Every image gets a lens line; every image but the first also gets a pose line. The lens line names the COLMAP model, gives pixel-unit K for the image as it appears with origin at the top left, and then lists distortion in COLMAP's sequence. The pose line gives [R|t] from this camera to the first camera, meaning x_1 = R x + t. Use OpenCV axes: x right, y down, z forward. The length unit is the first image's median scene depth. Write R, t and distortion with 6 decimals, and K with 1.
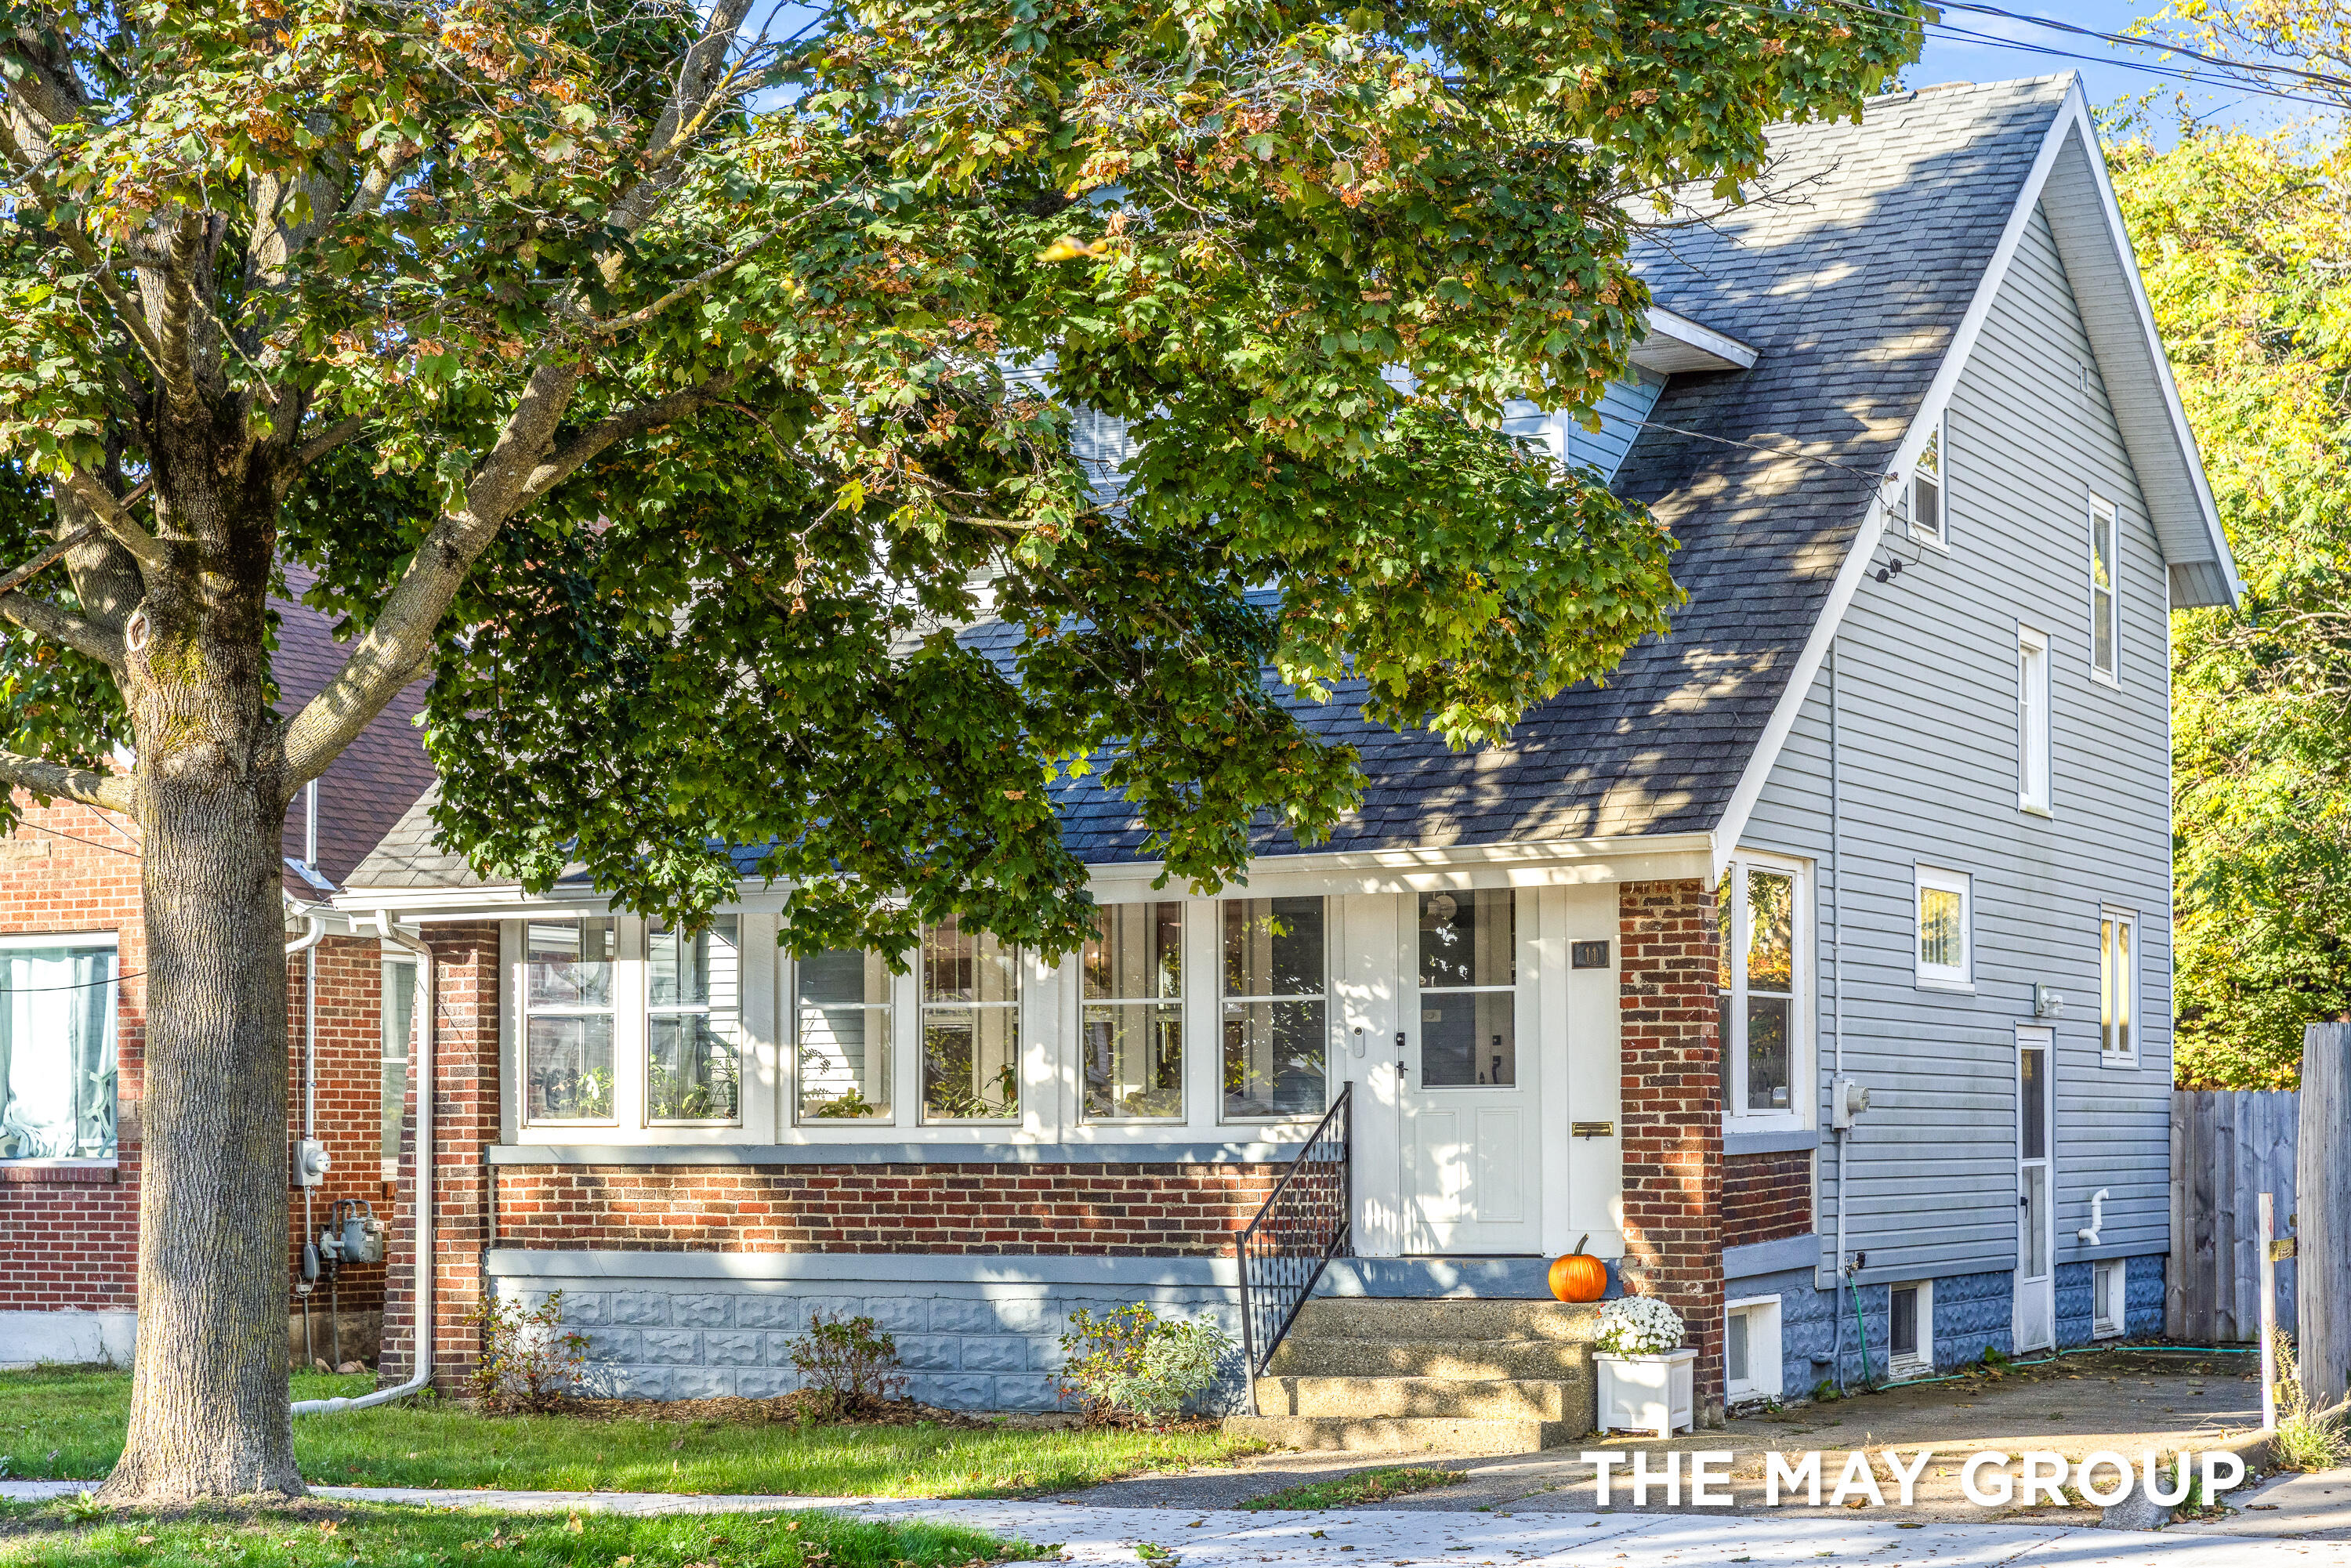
lens RADIAL K [[4281.2, 0, 1176.2], [0, 4281.2, 793.4], [0, 0, 1]] dist [-0.031526, 0.000000]
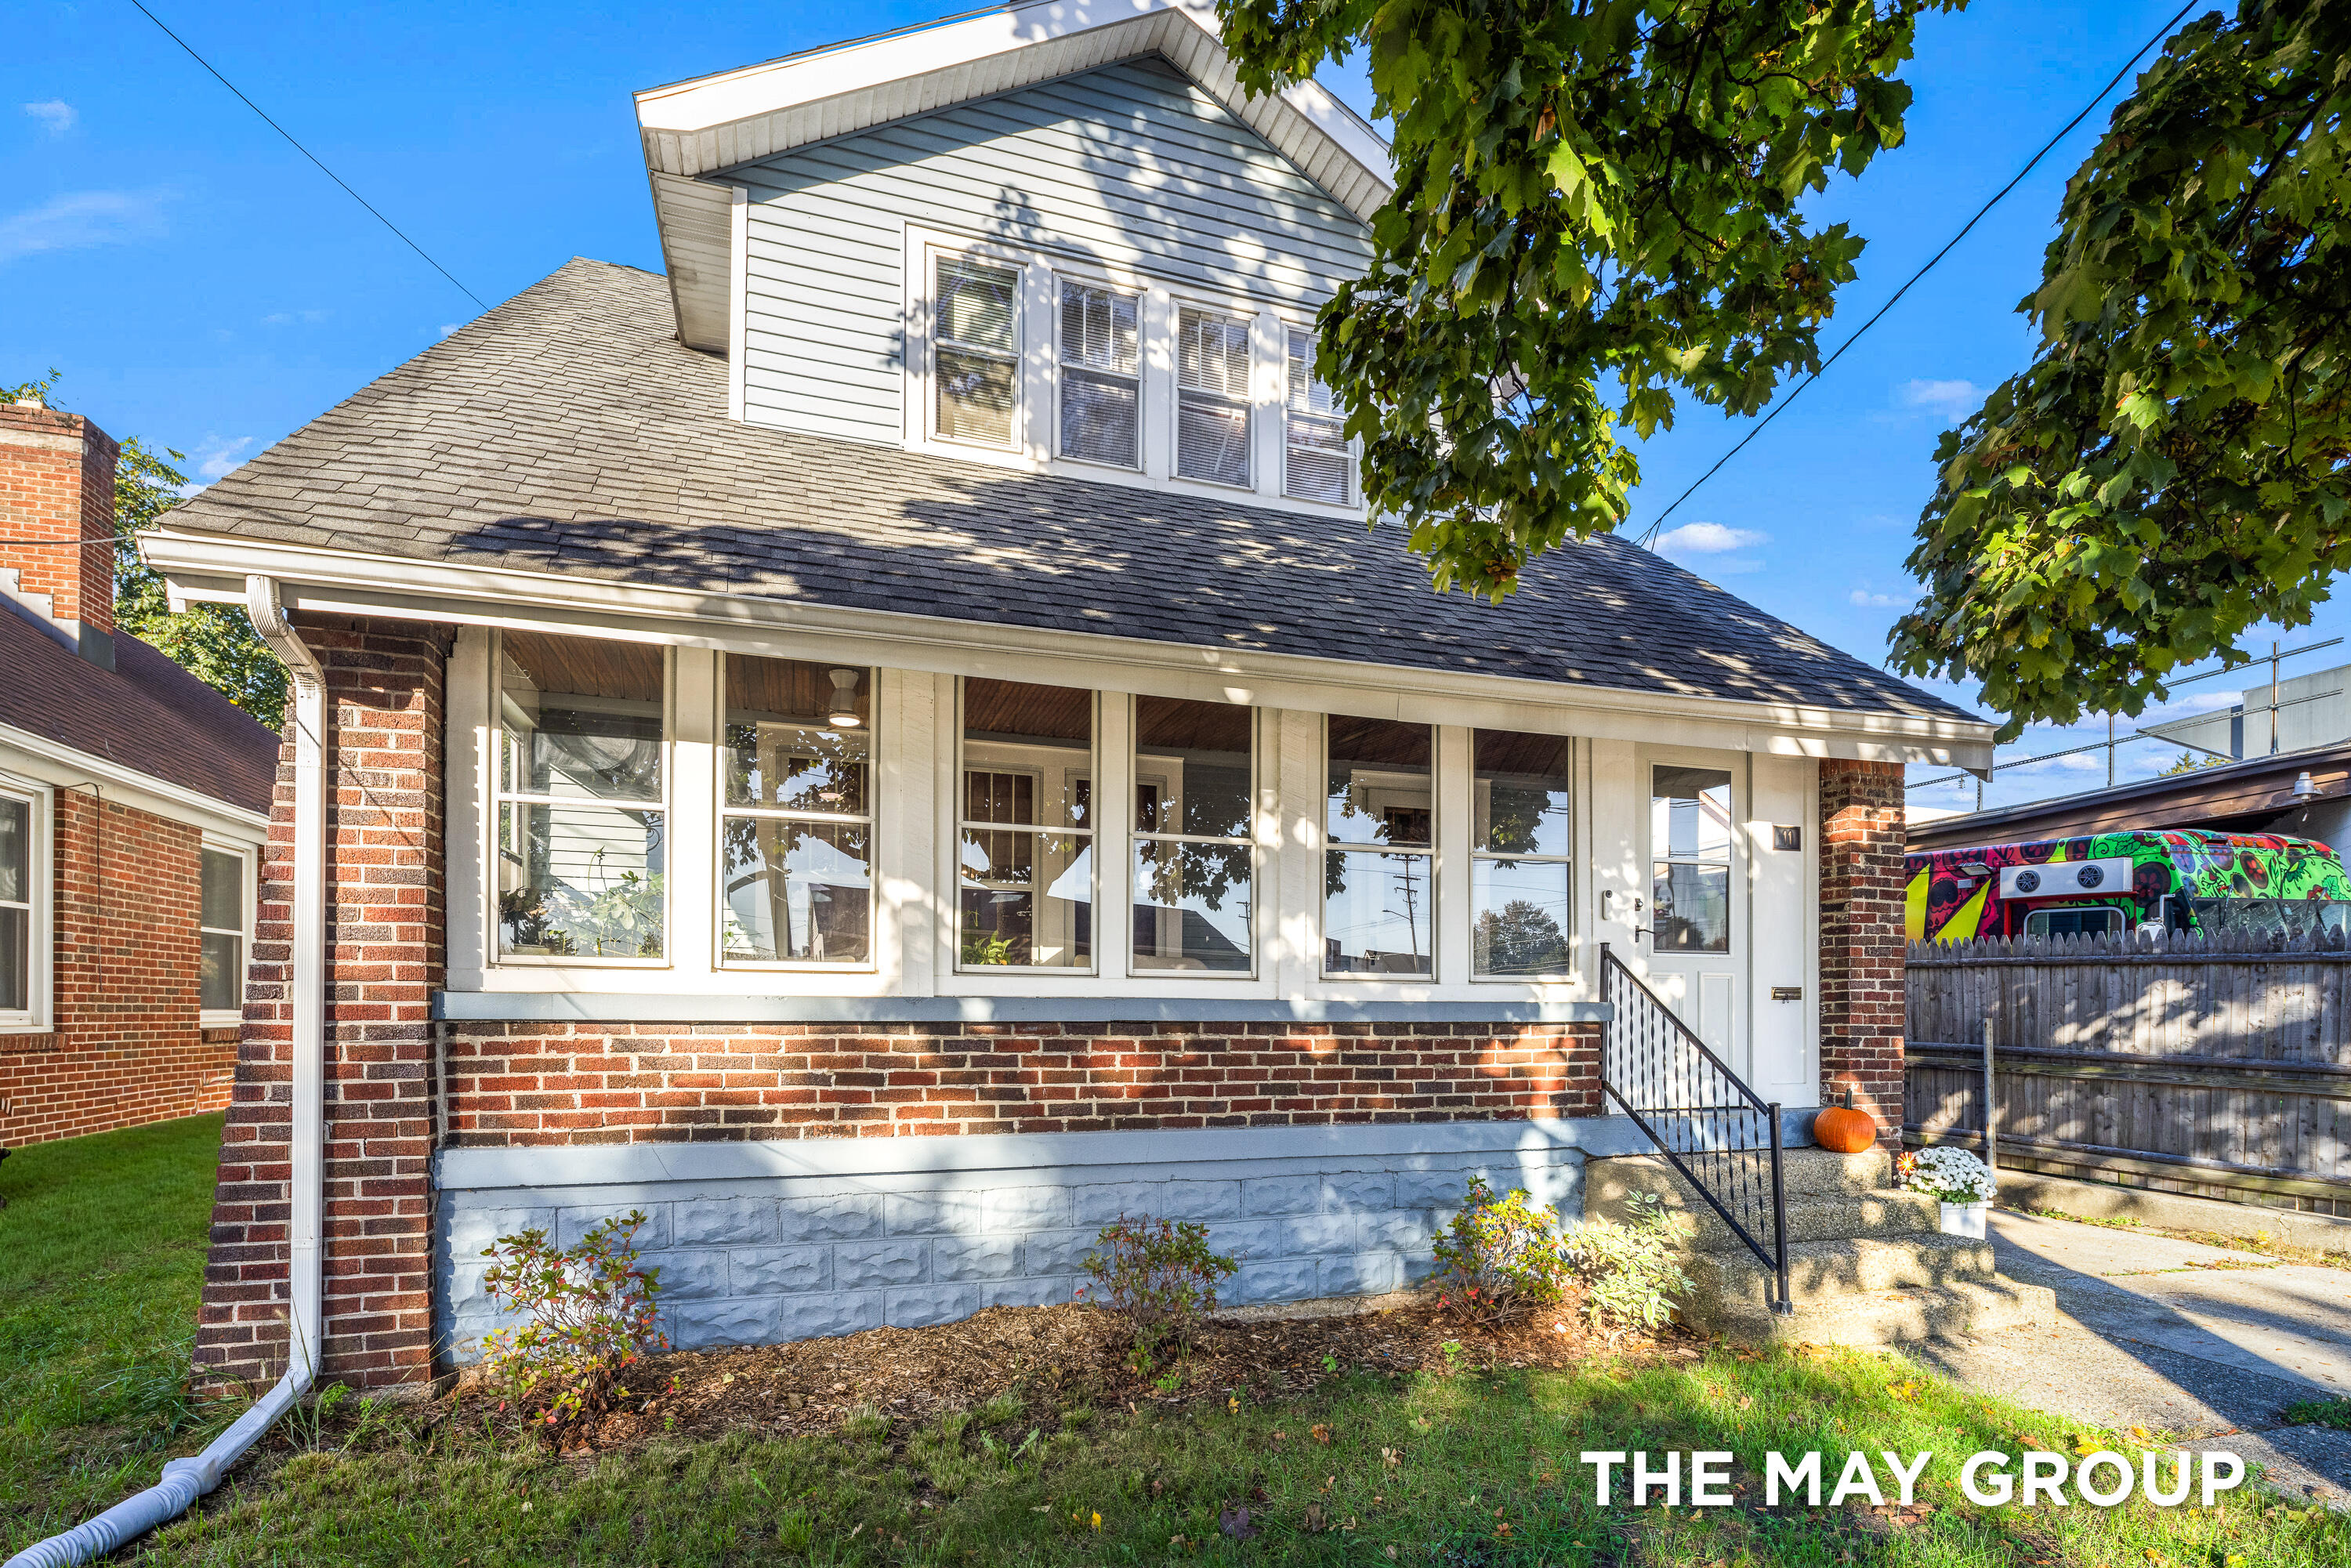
lens RADIAL K [[1151.3, 0, 1167.2], [0, 1151.3, 993.4], [0, 0, 1]] dist [0.002116, -0.001182]
pose [[0.713789, 0.019542, 0.700088, -0.212411], [-0.064337, 0.997214, 0.037760, 0.071255], [-0.697400, -0.071994, 0.713057, 0.825773]]
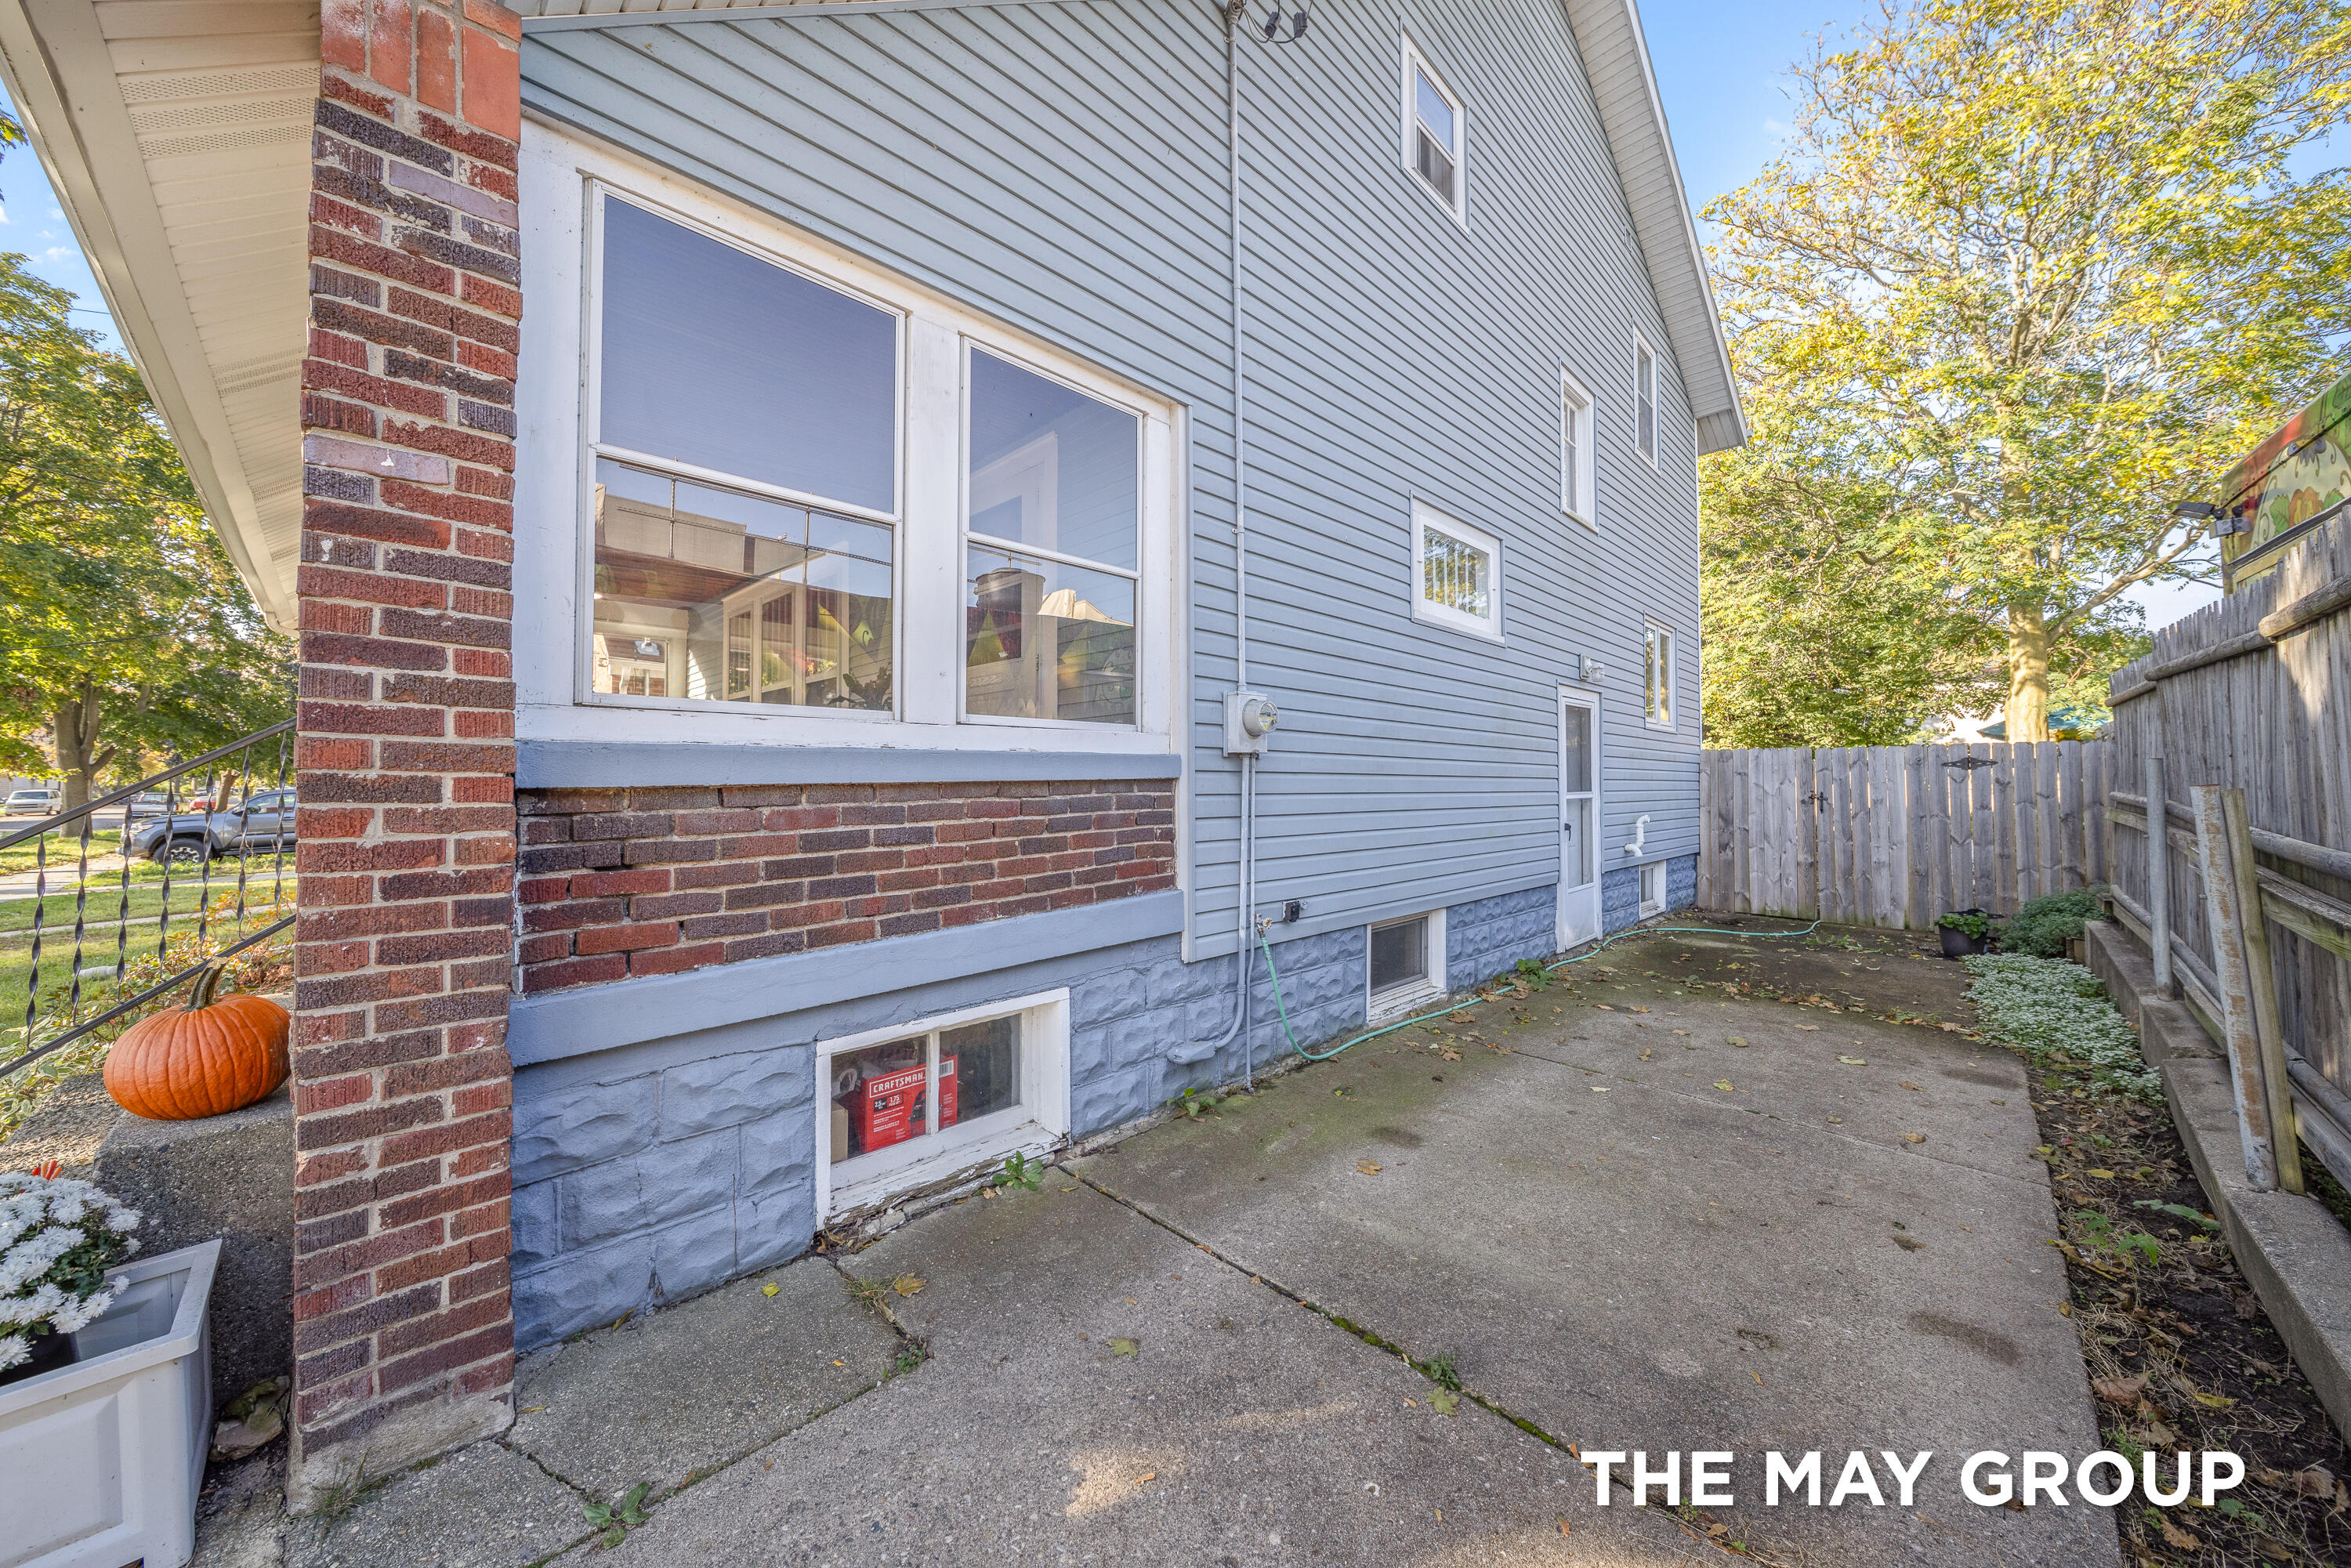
lens RADIAL K [[816.0, 0, 1197.6], [0, 816.0, 748.6], [0, 0, 1]] dist [-0.001719, -0.000228]
pose [[0.950170, -0.011331, -0.311527, 0.197391], [0.021992, 0.999286, 0.030732, 0.073313], [0.310957, -0.036052, 0.949740, 0.861820]]
